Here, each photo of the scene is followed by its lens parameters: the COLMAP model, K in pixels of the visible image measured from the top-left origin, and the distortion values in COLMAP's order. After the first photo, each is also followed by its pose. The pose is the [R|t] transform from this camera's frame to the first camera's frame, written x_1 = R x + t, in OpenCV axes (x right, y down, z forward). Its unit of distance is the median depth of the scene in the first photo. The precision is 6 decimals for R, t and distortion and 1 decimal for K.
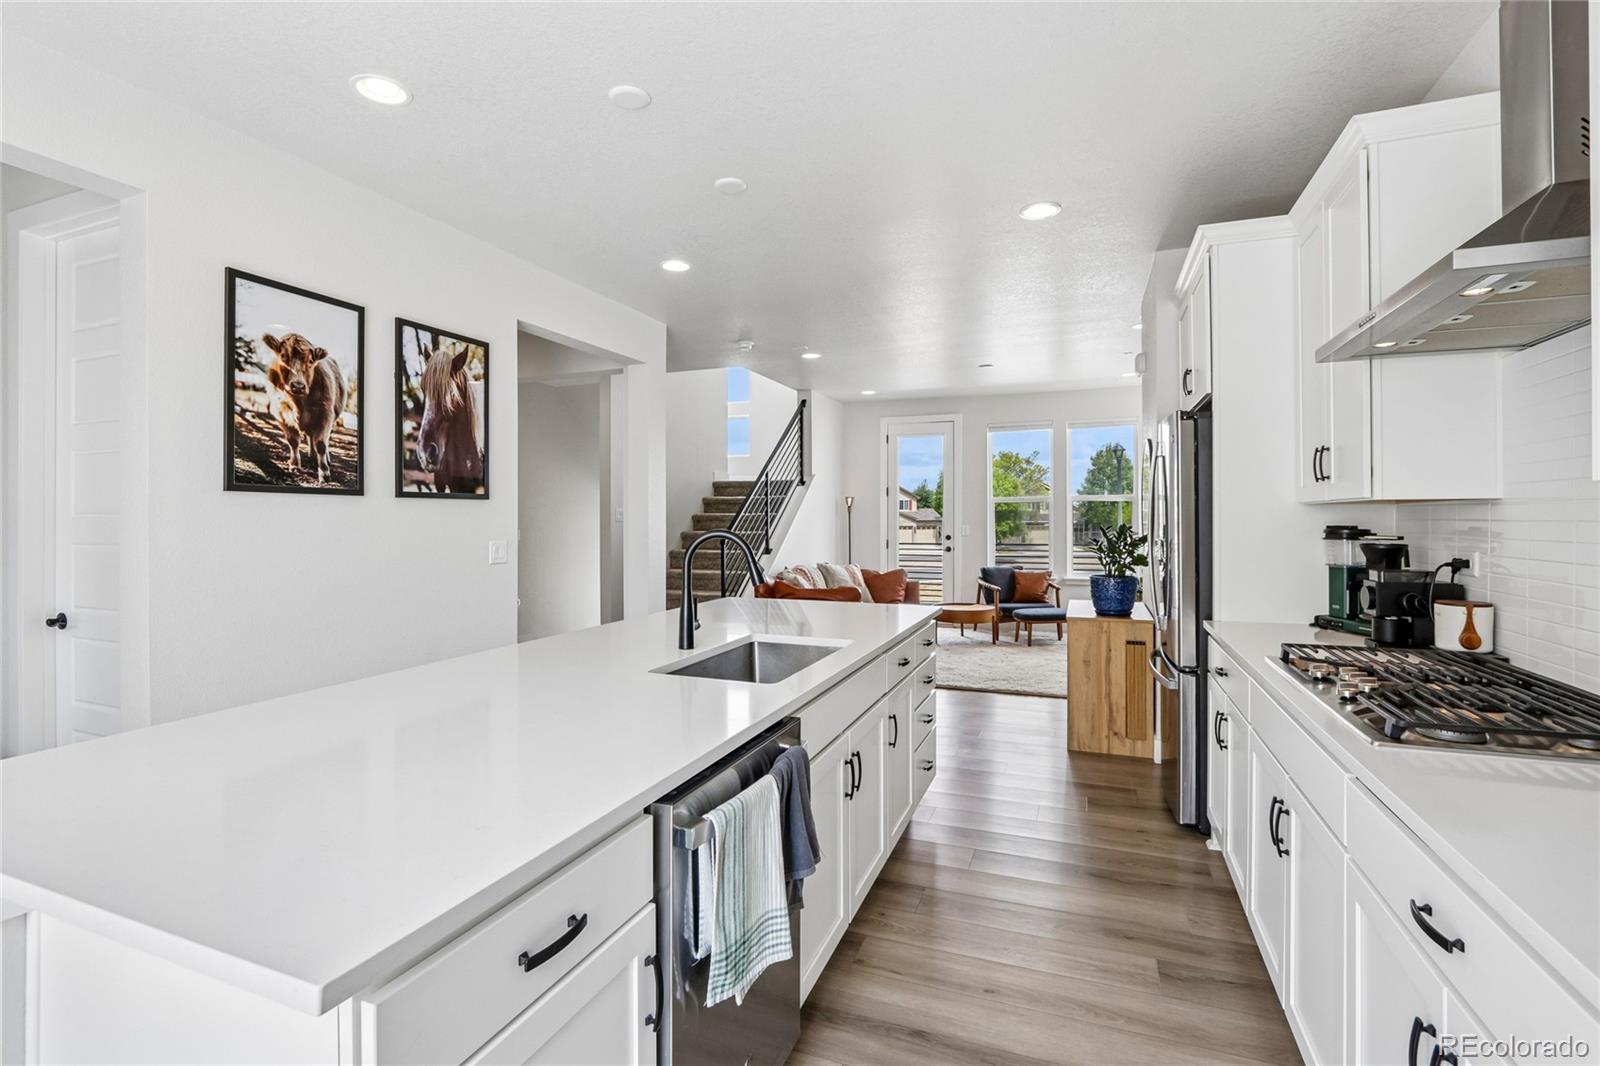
lens RADIAL K [[751.0, 0, 783.3], [0, 751.0, 514.7], [0, 0, 1]] dist [-0.016463, 0.002265]
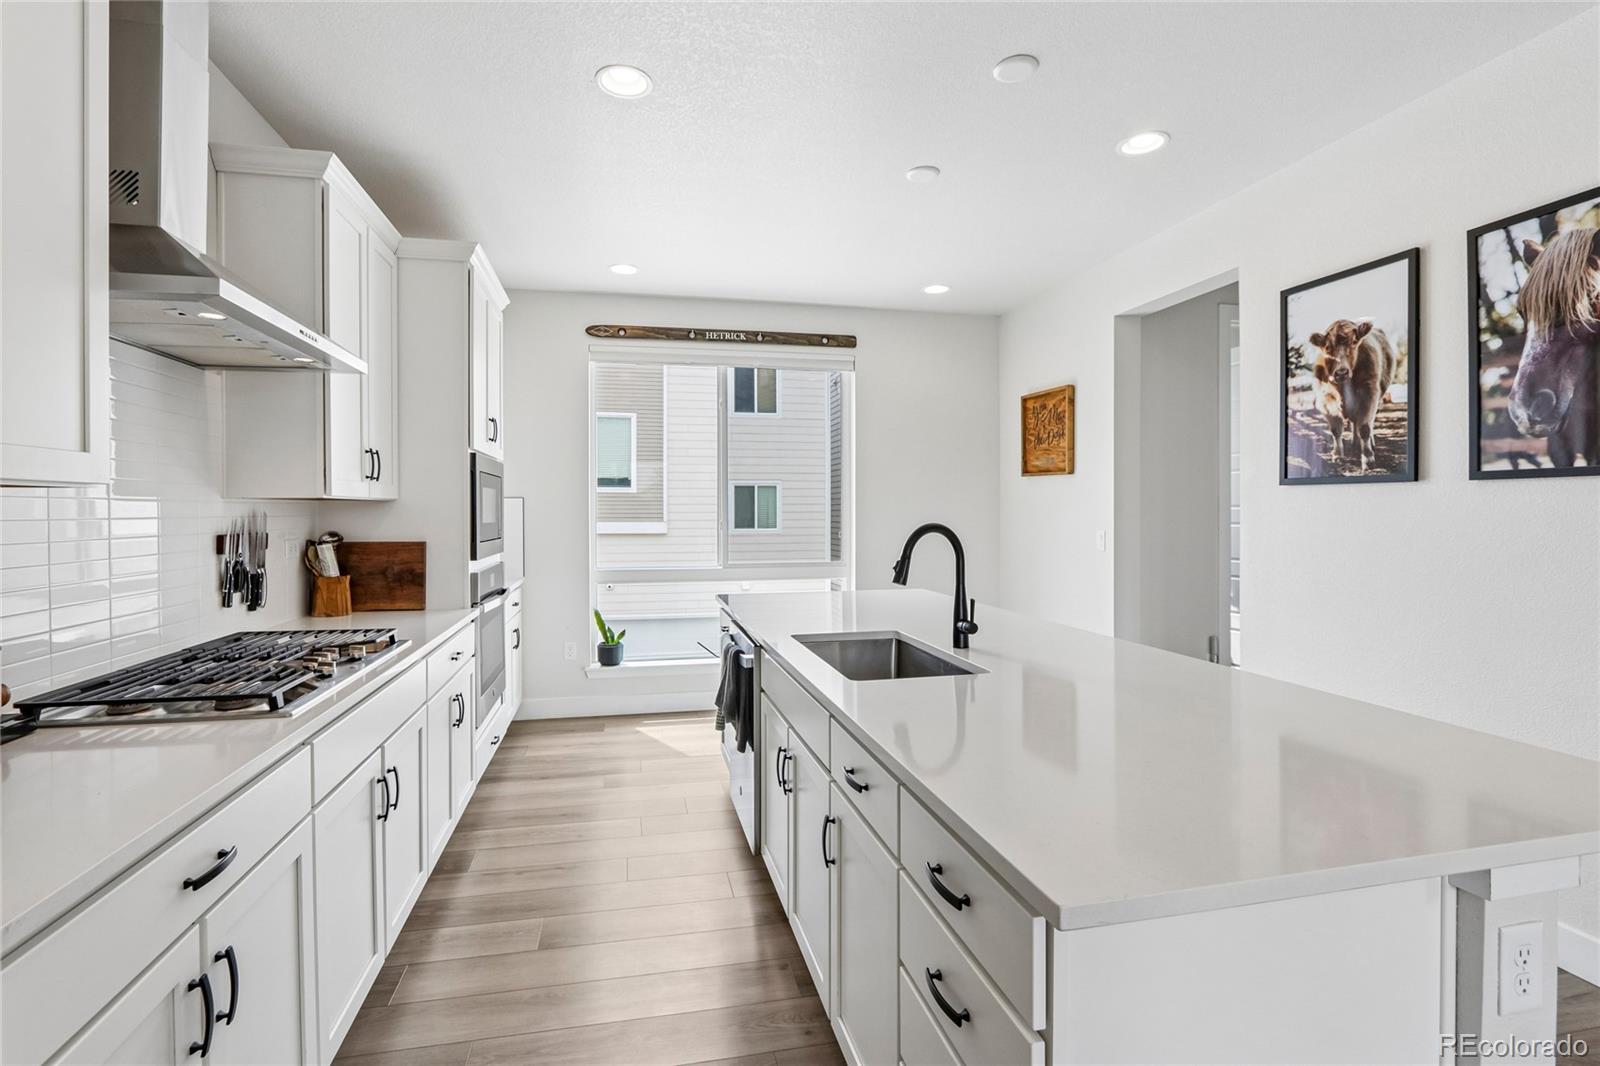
lens RADIAL K [[751.0, 0, 779.3], [0, 751.0, 510.9], [0, 0, 1]] dist [-0.016463, 0.002265]
pose [[-0.830466, 0.004819, -0.557049, 0.348202], [0.006221, 0.999980, -0.000625, 0.002217], [0.557035, -0.003984, -0.830480, 0.975377]]
